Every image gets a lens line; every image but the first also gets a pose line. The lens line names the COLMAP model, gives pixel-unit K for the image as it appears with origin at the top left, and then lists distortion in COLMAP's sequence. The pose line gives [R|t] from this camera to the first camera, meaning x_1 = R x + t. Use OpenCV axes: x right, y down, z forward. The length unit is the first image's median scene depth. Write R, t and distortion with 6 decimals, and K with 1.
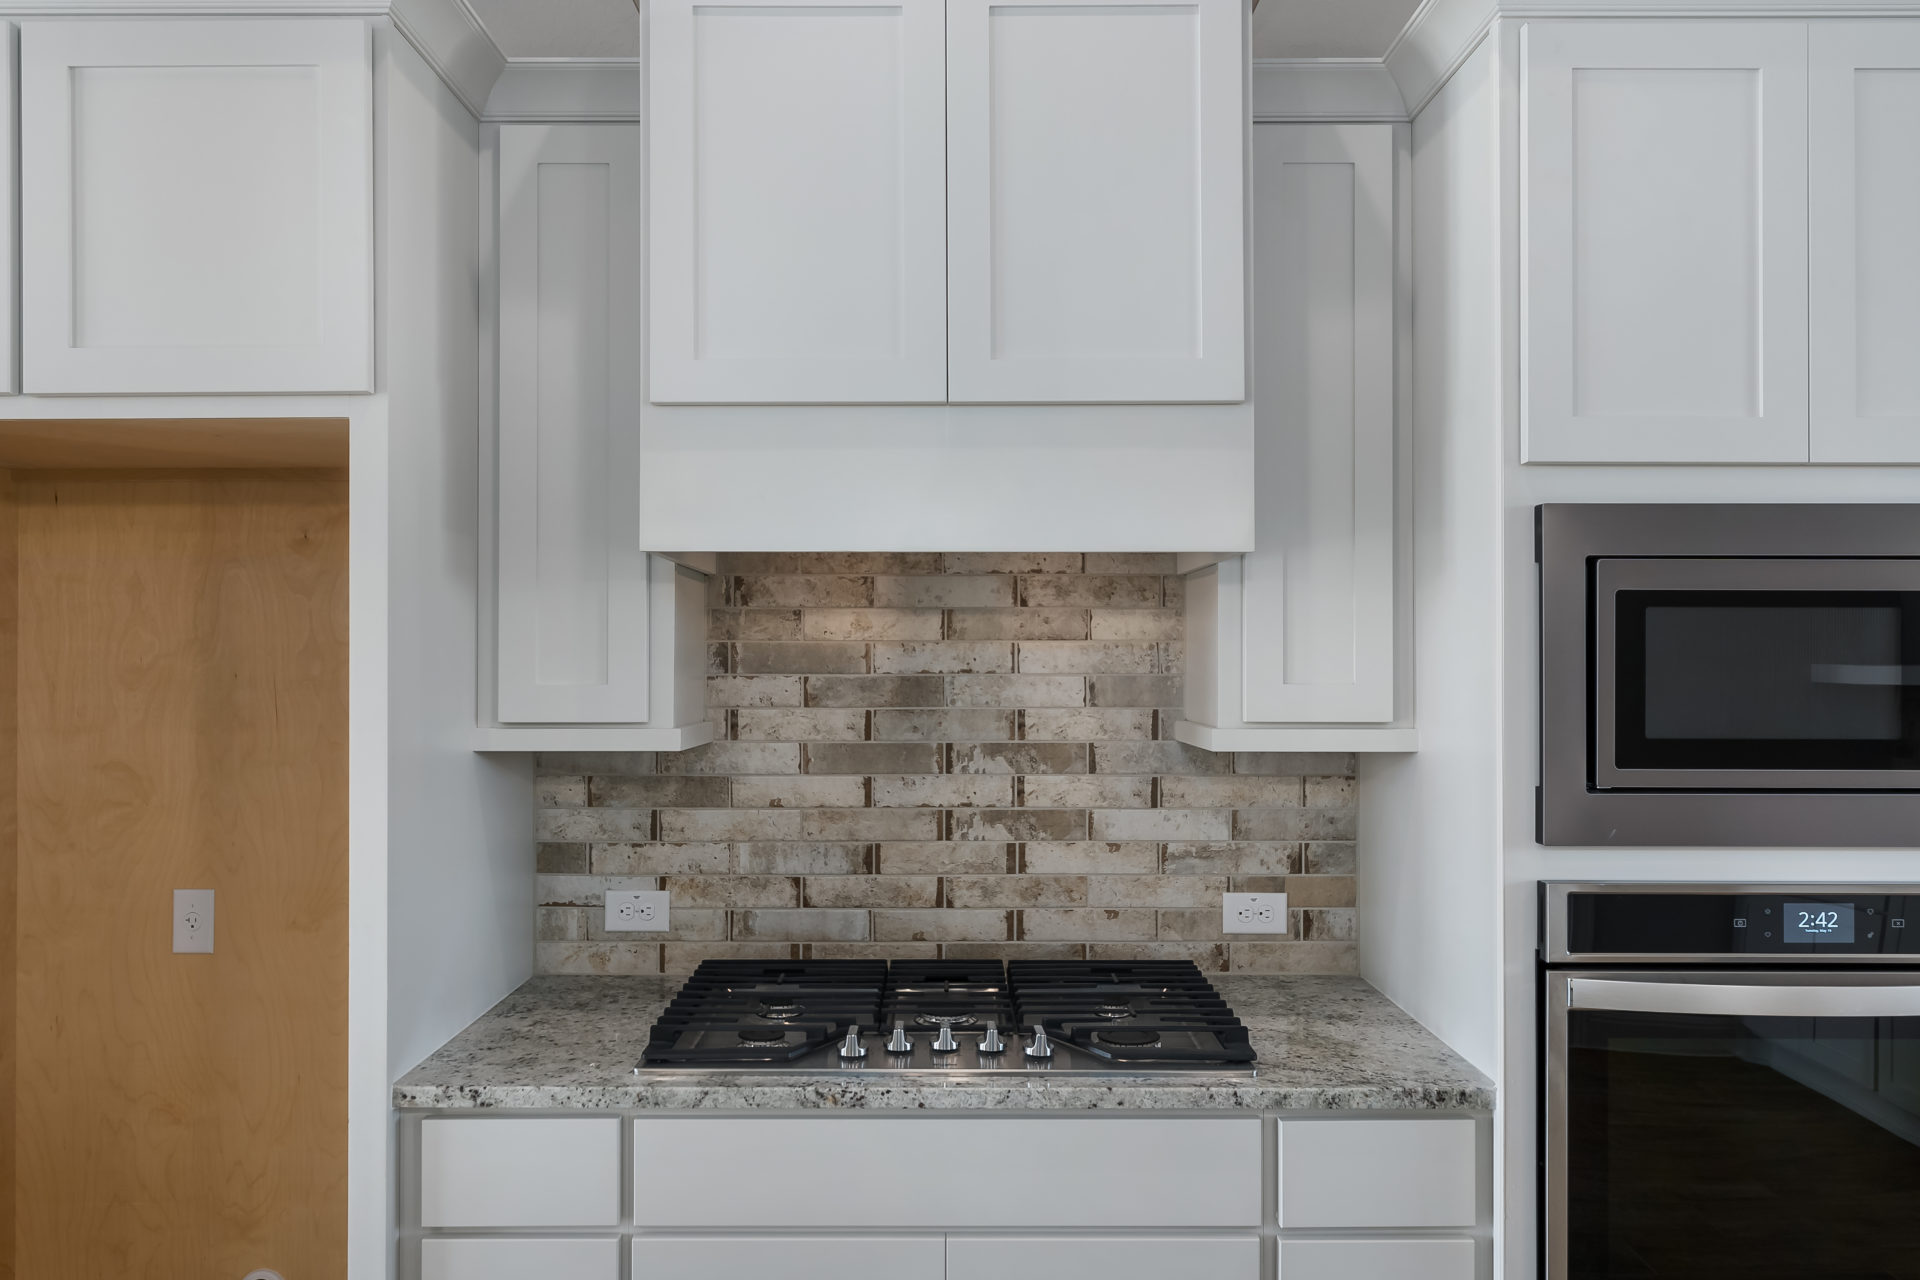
lens RADIAL K [[1277.8, 0, 949.6], [0, 1277.8, 645.7], [0, 0, 1]] dist [0.000779, -0.000269]
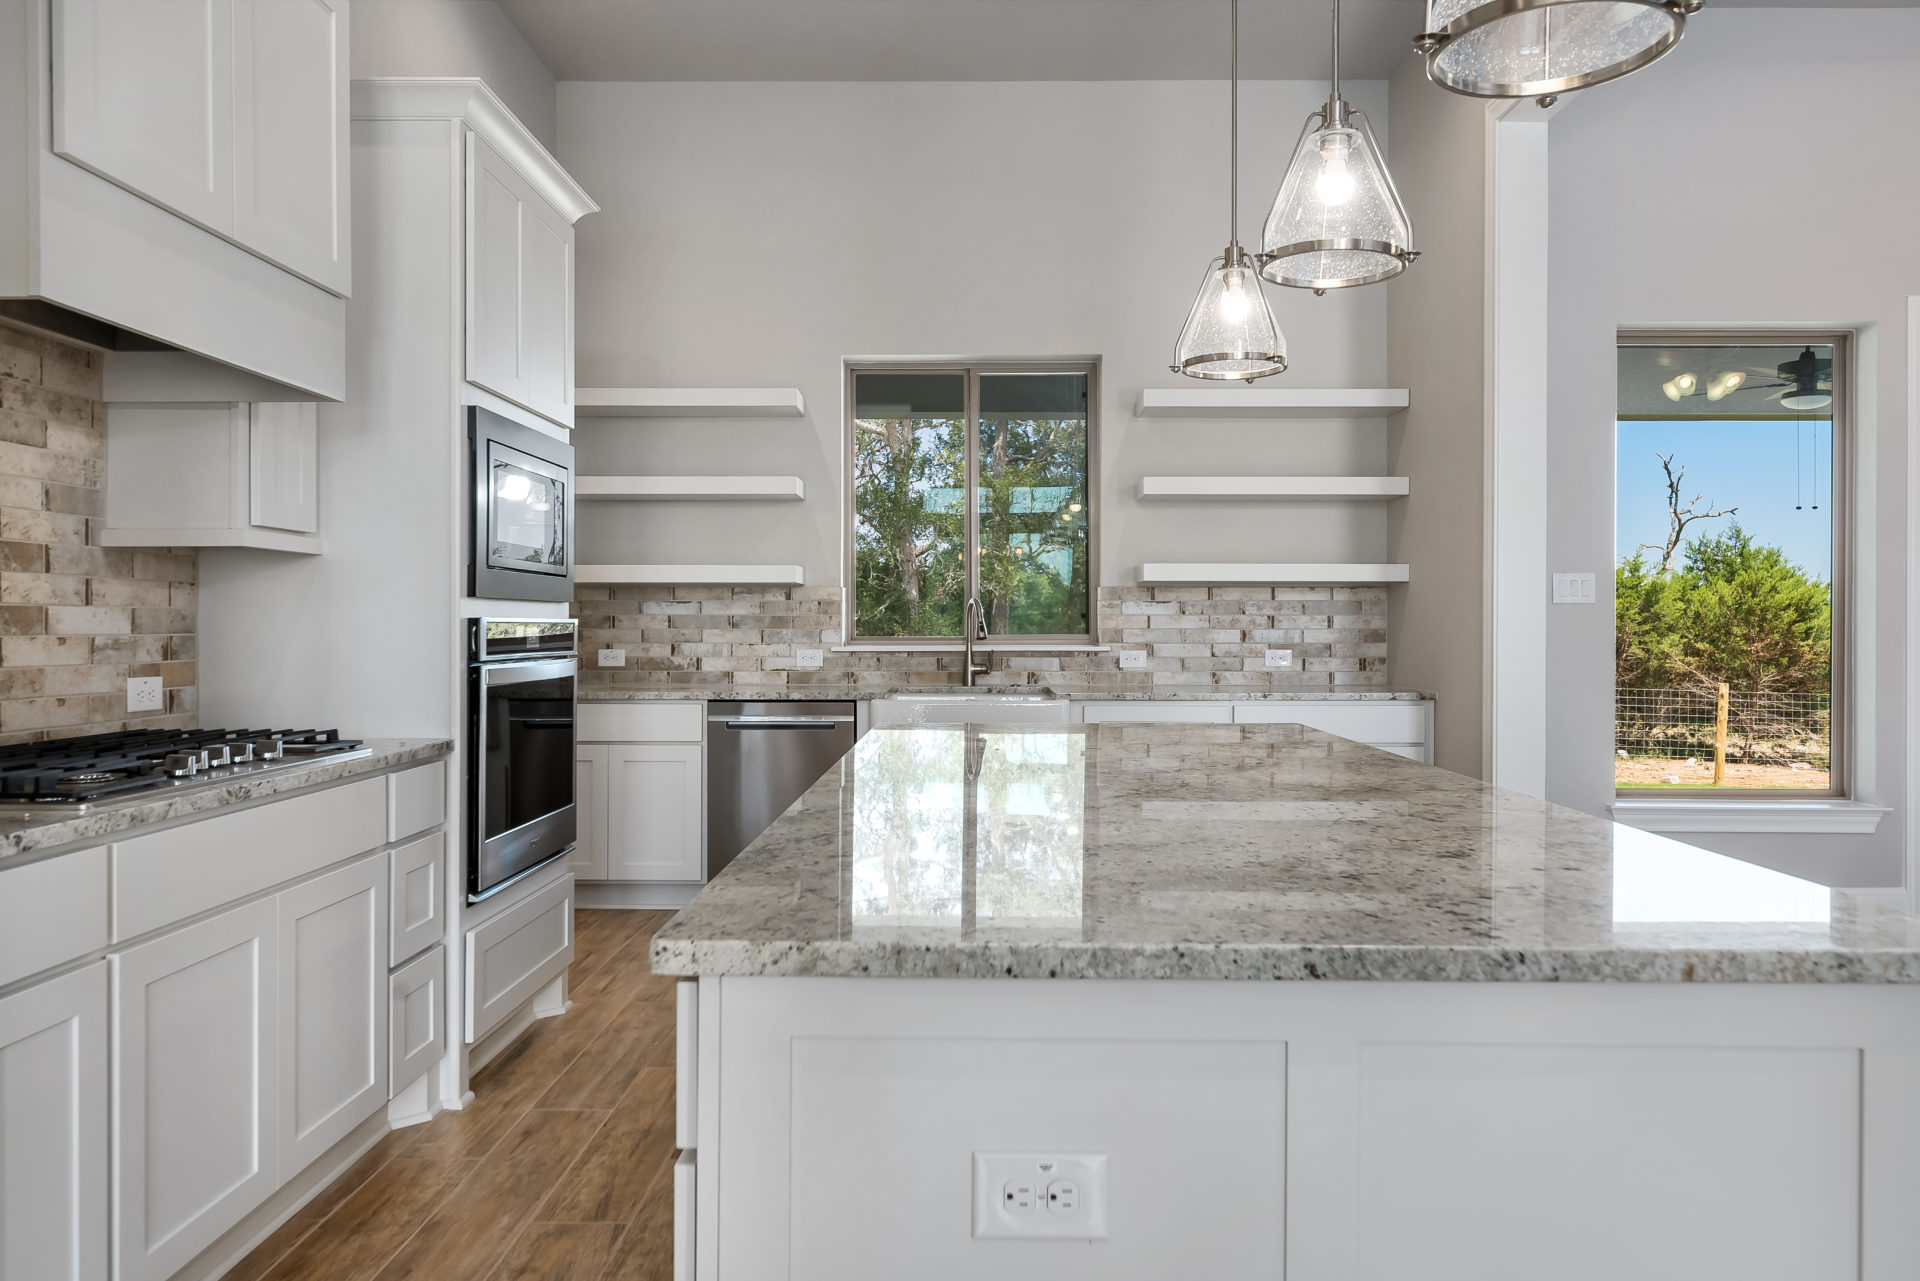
lens RADIAL K [[1297.8, 0, 969.5], [0, 1297.8, 627.3], [0, 0, 1]] dist [0.002166, -0.004080]
pose [[0.008210, -0.002510, 0.999963, -0.976558], [-0.007908, 0.999965, 0.002575, 0.137004], [-0.999935, -0.007929, 0.008190, 0.213786]]
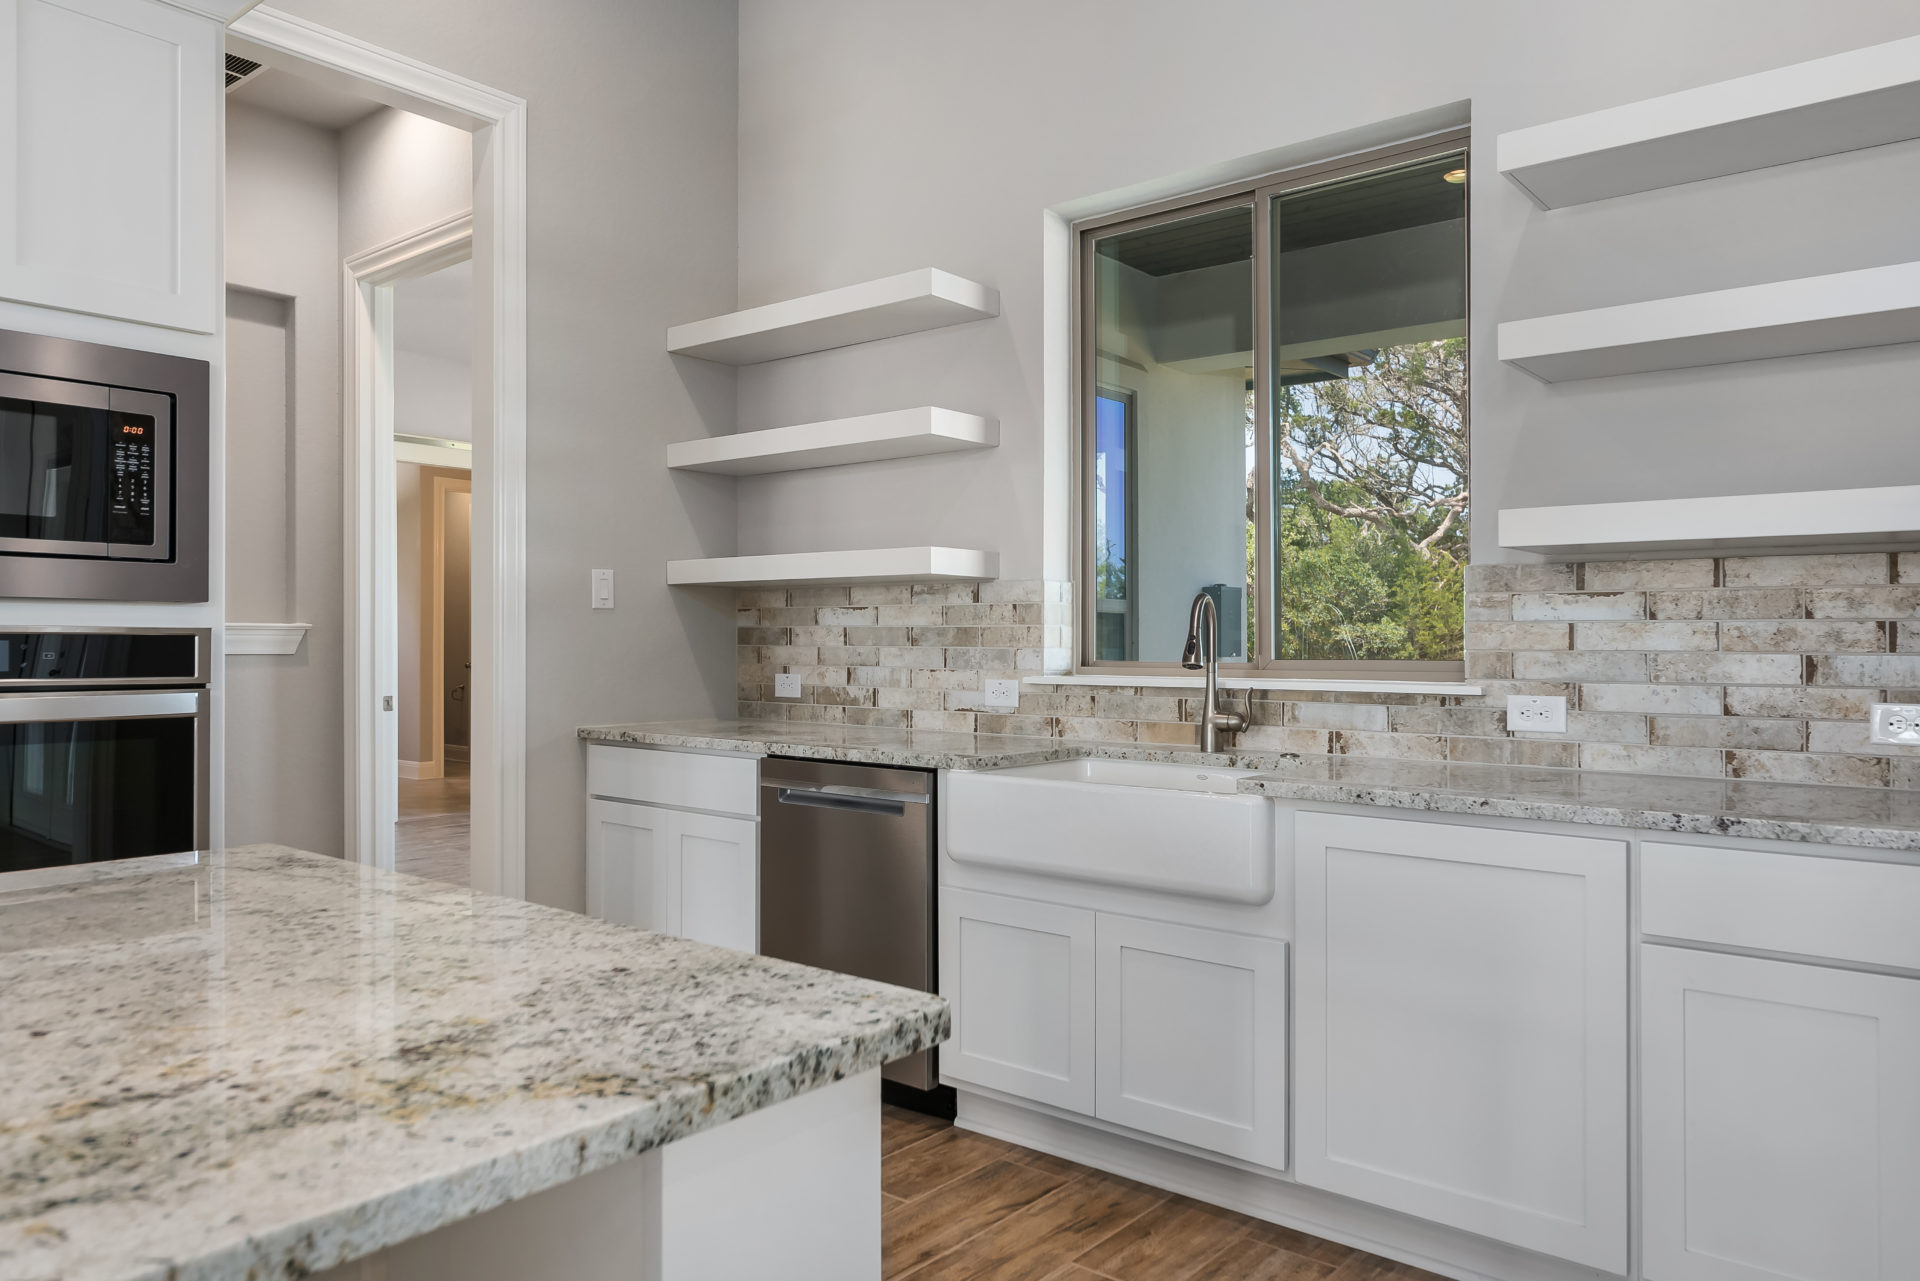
lens RADIAL K [[1297.8, 0, 965.5], [0, 1297.8, 636.8], [0, 0, 1]] dist [0.002166, -0.004080]
pose [[0.635403, 0.003746, 0.772172, 0.232964], [-0.008511, 0.999961, 0.002153, 0.133015], [-0.772134, -0.007940, 0.635410, -0.419645]]
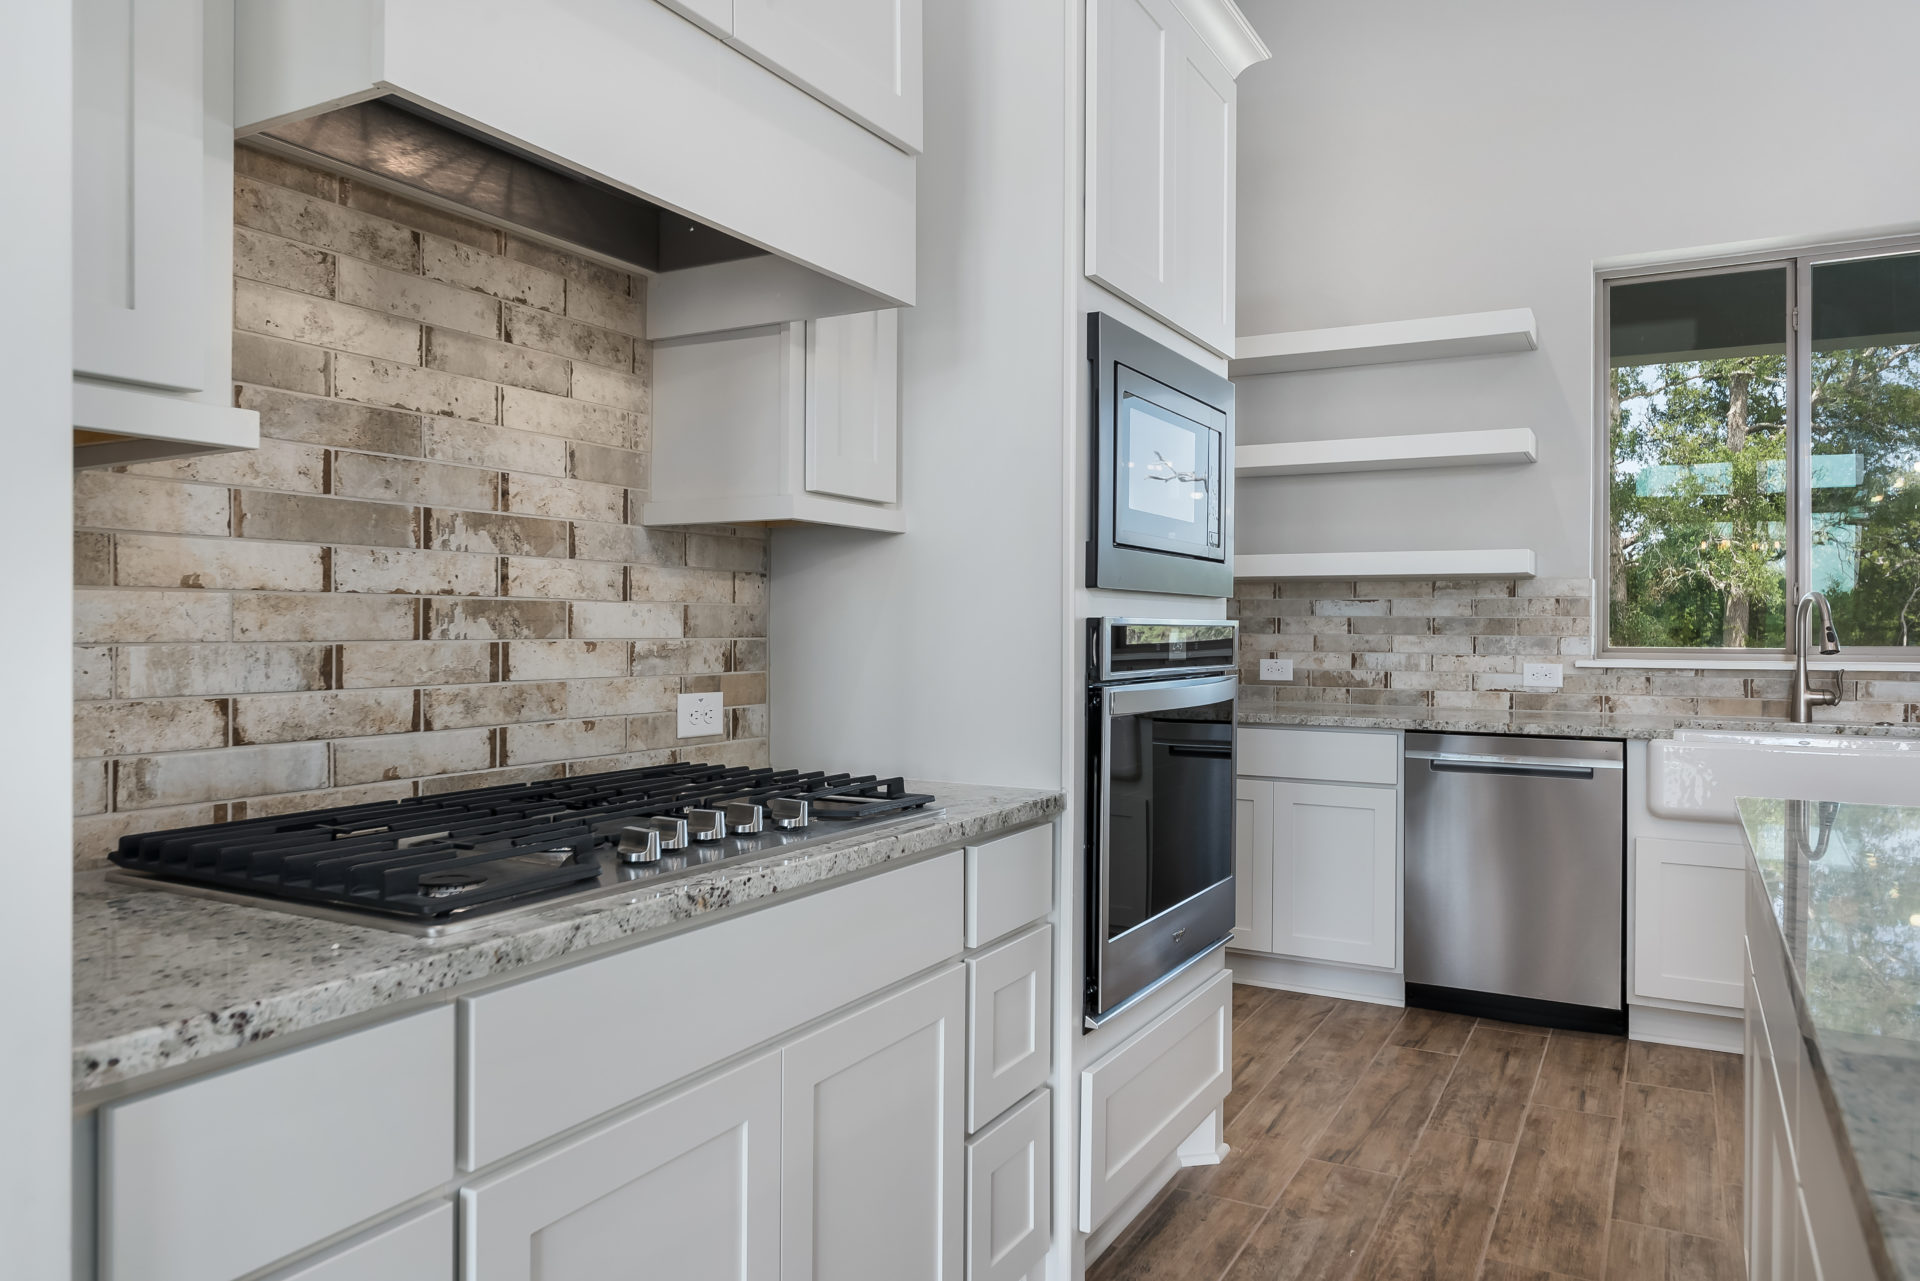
lens RADIAL K [[1297.8, 0, 963.5], [0, 1297.8, 627.4], [0, 0, 1]] dist [0.002166, -0.004080]
pose [[0.483730, 0.002041, 0.875215, -0.505975], [-0.011231, 0.999929, 0.003876, 0.138891], [-0.875145, -0.011704, 0.483719, 0.366896]]
